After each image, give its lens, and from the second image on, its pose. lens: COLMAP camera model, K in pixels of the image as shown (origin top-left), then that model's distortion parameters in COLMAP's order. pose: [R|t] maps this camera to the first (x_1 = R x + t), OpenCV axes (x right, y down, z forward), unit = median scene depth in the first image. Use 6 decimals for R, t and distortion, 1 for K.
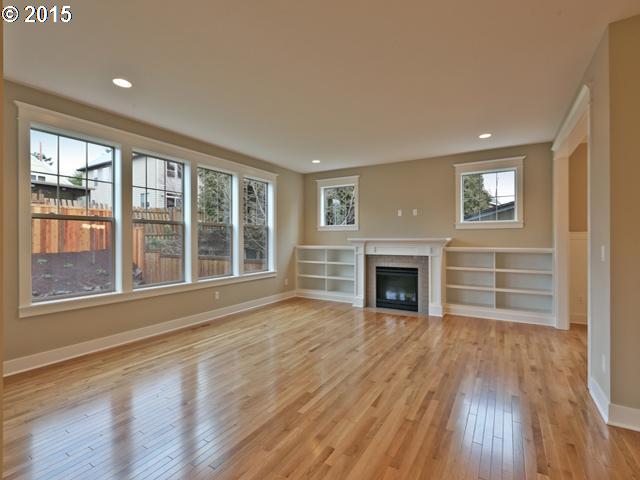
lens RADIAL K [[312.2, 0, 324.3], [0, 312.2, 238.4], [0, 0, 1]] dist [-0.020739, 0.001704]
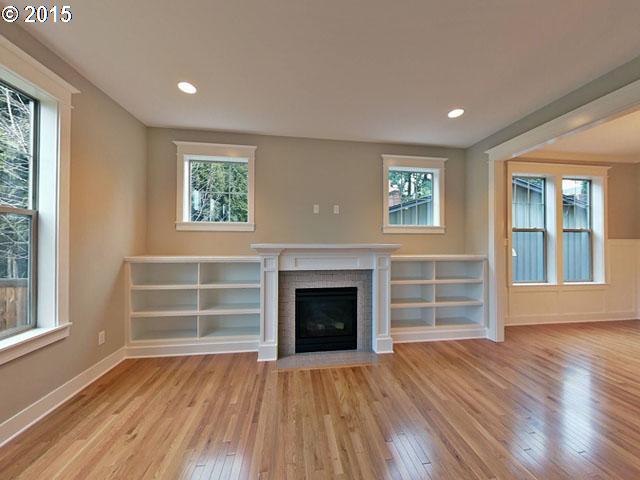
lens RADIAL K [[223.7, 0, 316.3], [0, 223.7, 240.4], [0, 0, 1]] dist [-0.010233, 0.000301]
pose [[0.799117, 0.009494, 0.601101, -0.072276], [-0.007979, 0.999955, -0.005187, -0.005903], [-0.601123, -0.000651, 0.799156, 0.605133]]
